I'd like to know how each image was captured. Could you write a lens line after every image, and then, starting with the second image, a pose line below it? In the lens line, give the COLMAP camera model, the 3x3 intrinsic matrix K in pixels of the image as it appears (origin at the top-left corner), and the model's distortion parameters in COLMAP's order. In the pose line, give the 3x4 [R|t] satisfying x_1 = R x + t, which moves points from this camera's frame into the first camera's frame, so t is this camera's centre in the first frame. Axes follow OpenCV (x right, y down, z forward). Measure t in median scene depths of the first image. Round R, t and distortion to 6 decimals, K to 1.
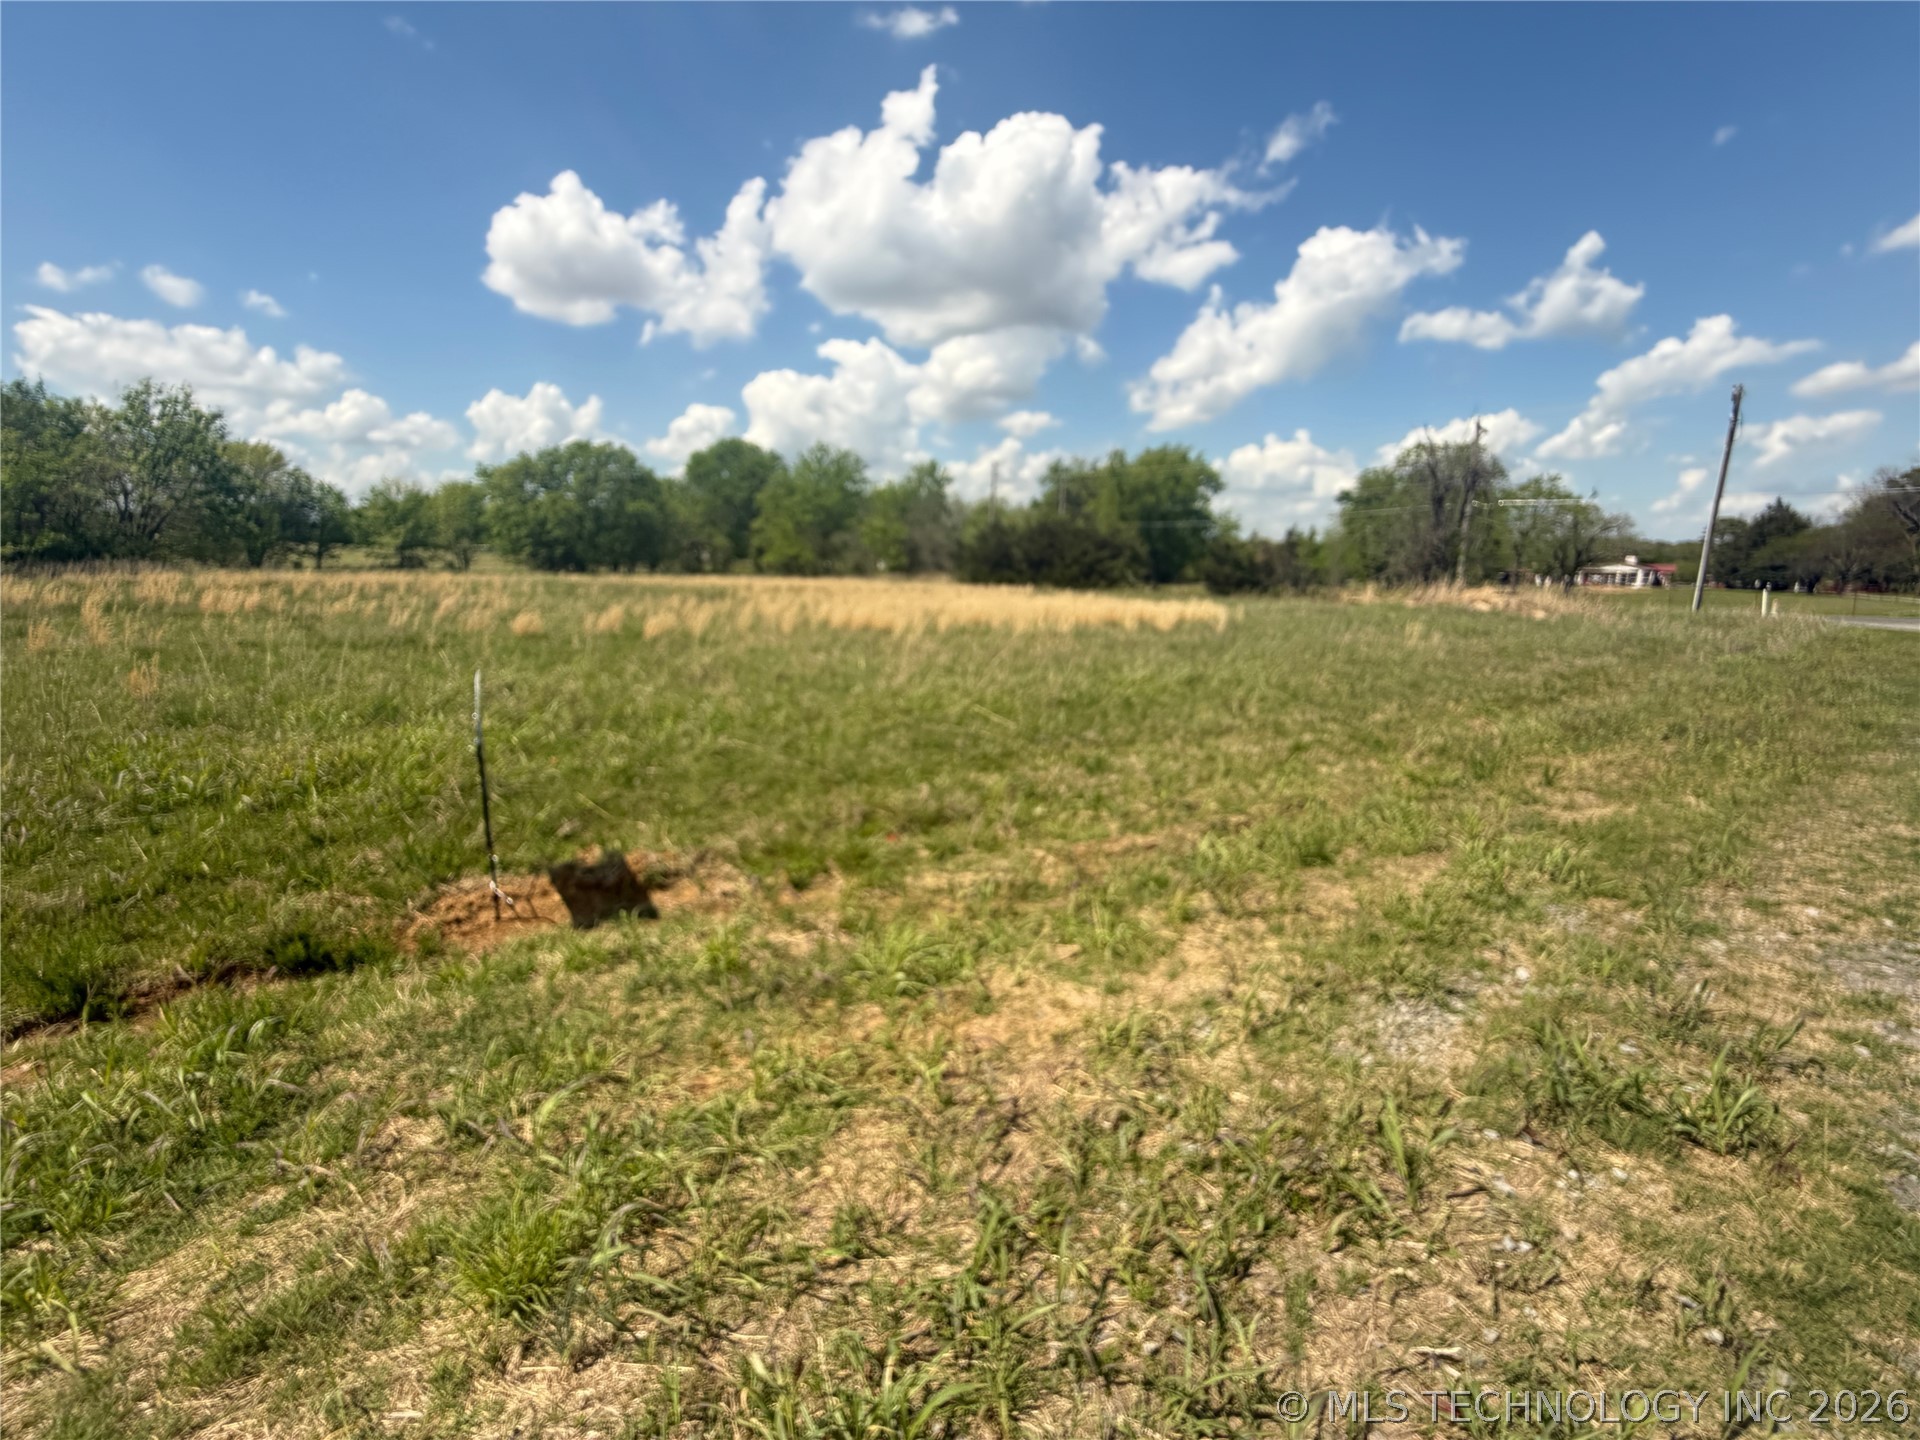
lens RADIAL K [[775.0, 0, 967.1], [0, 775.0, 709.3], [0, 0, 1]] dist [-0.000196, 0.000480]
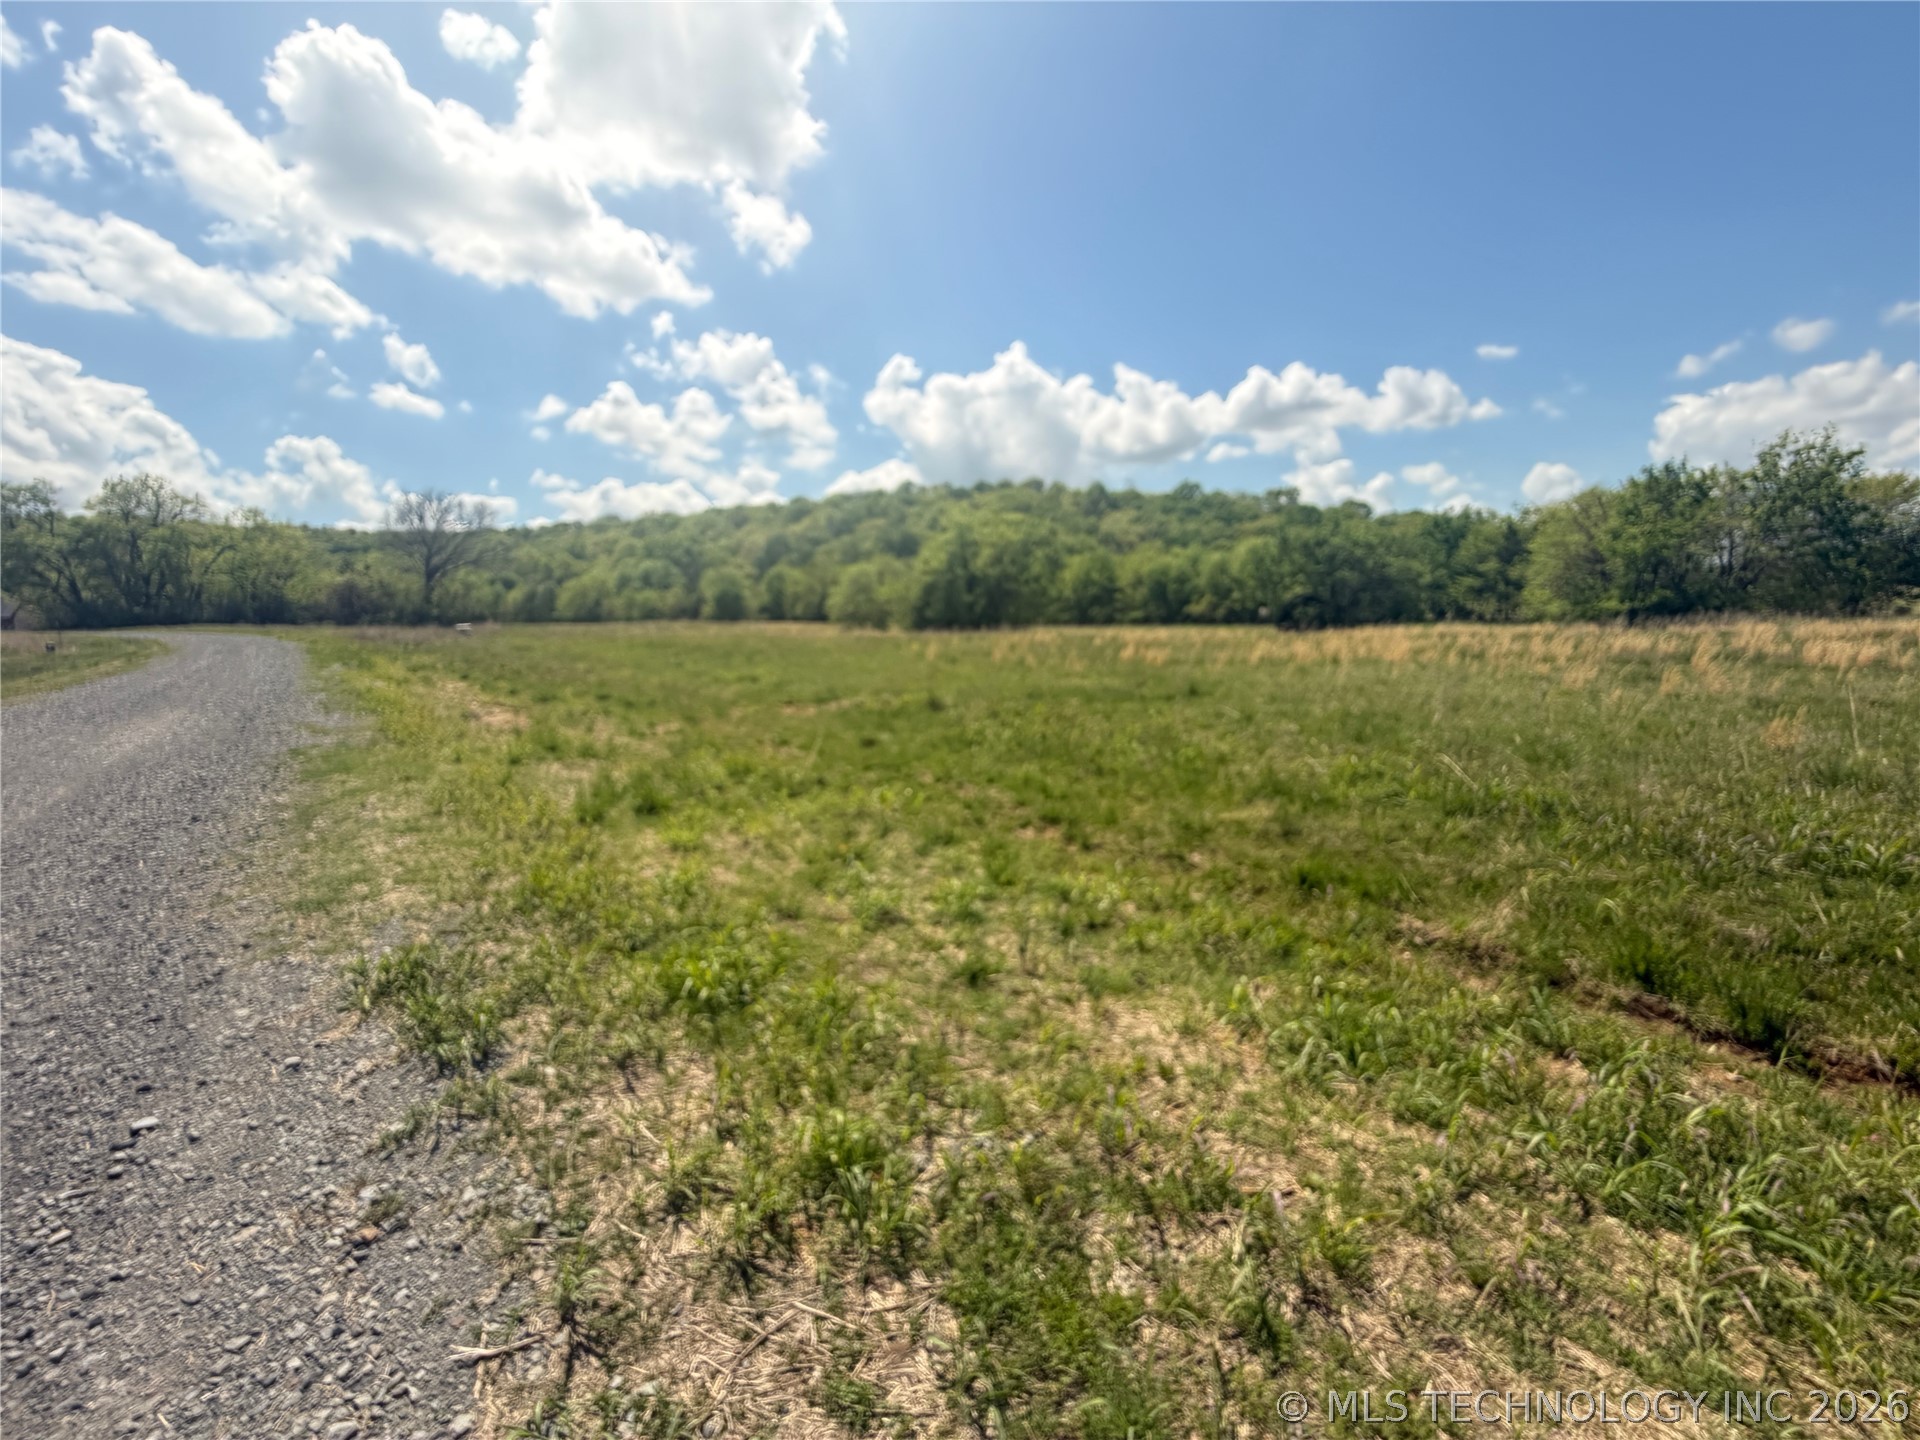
lens RADIAL K [[775.0, 0, 957.5], [0, 775.0, 713.9], [0, 0, 1]] dist [-0.000196, 0.000480]
pose [[0.006660, 0.100082, -0.994957, -0.111198], [-0.155862, 0.982923, 0.097829, 0.011685], [0.987756, 0.154424, 0.022145, -0.120163]]
